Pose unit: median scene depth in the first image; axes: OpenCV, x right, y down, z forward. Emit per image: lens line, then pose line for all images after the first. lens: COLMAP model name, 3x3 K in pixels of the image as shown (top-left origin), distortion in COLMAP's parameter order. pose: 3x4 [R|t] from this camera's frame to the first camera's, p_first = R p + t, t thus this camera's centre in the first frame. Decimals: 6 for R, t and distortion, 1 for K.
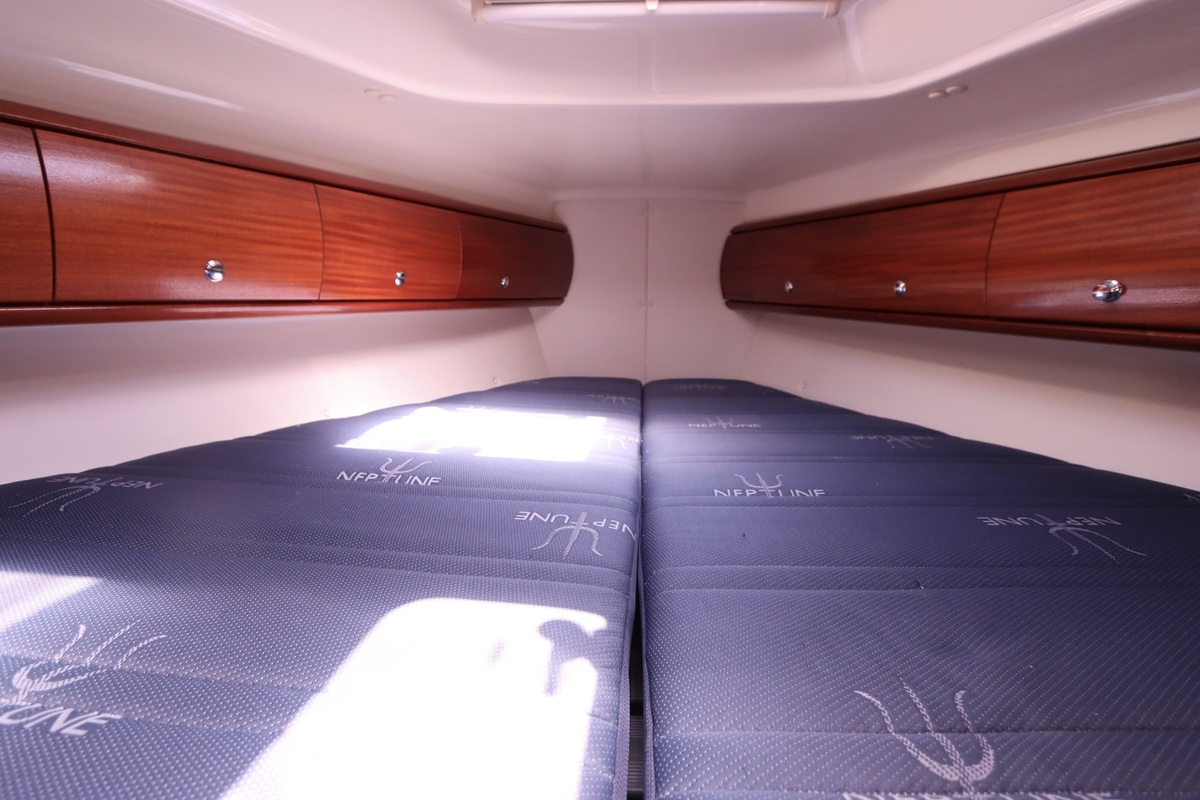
lens RADIAL K [[617.1, 0, 598.5], [0, 617.1, 394.8], [0, 0, 1]] dist [-0.033123, 0.025075]
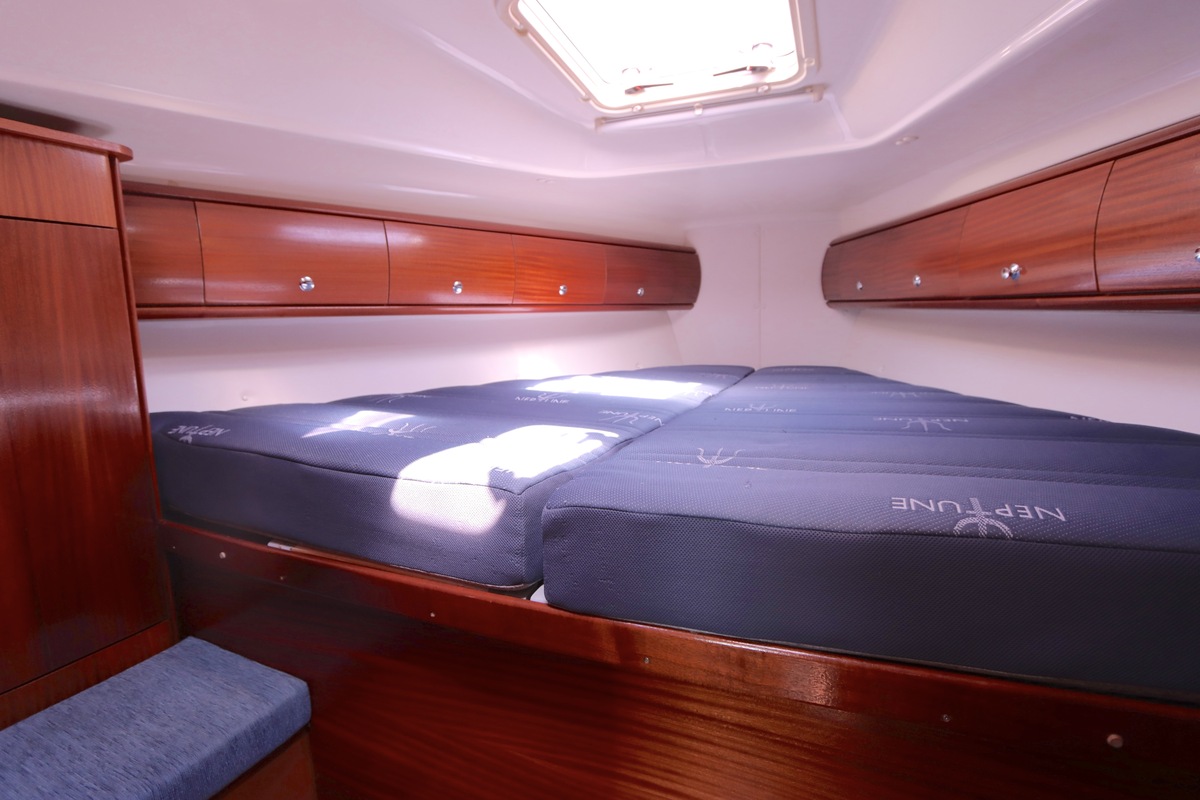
lens RADIAL K [[589.9, 0, 597.5], [0, 589.9, 396.6], [0, 0, 1]] dist [-0.017483, 0.001109]
pose [[0.946727, 0.014246, -0.321721, 0.276626], [-0.021776, 0.999566, -0.019820, 0.122366], [0.321300, 0.025770, 0.946627, -0.428310]]
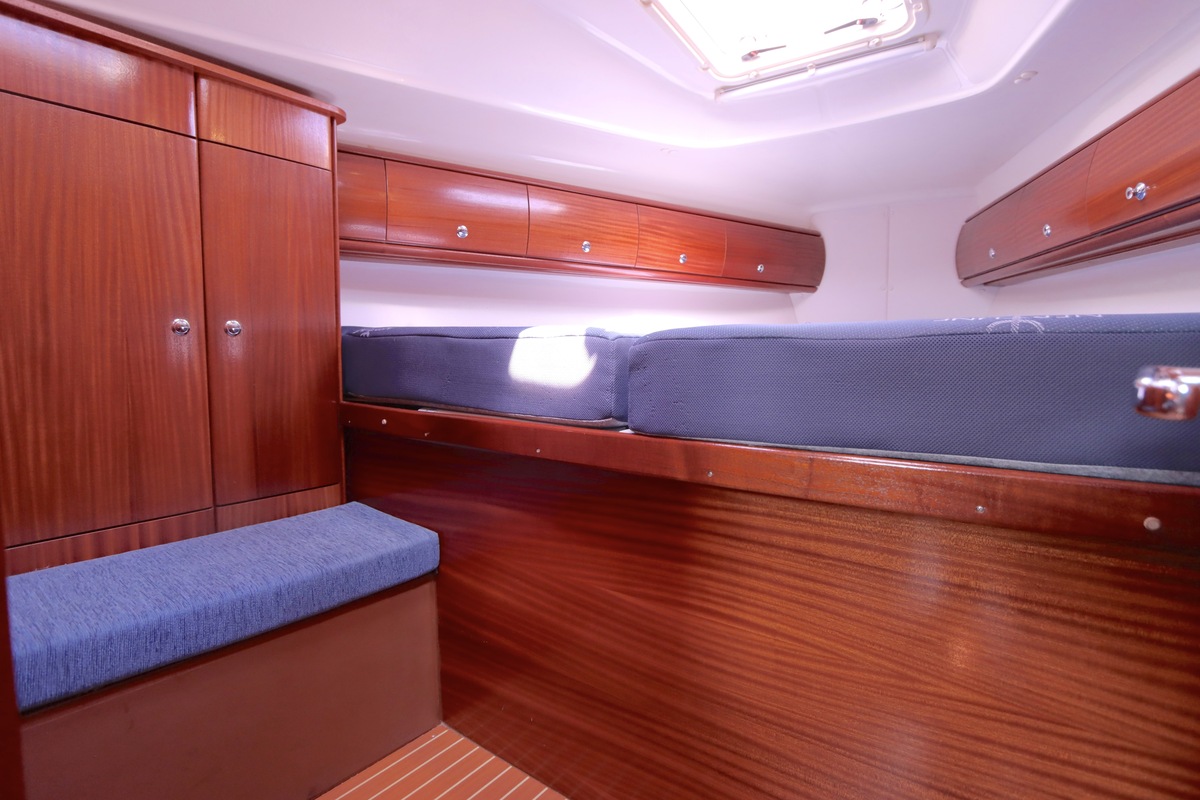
lens RADIAL K [[589.9, 0, 597.5], [0, 589.9, 396.6], [0, 0, 1]] dist [-0.017483, 0.001109]
pose [[0.847947, 0.036621, -0.528814, 0.388602], [-0.083598, 0.994365, -0.065186, 0.349943], [0.523447, 0.099482, 0.846231, -0.502843]]
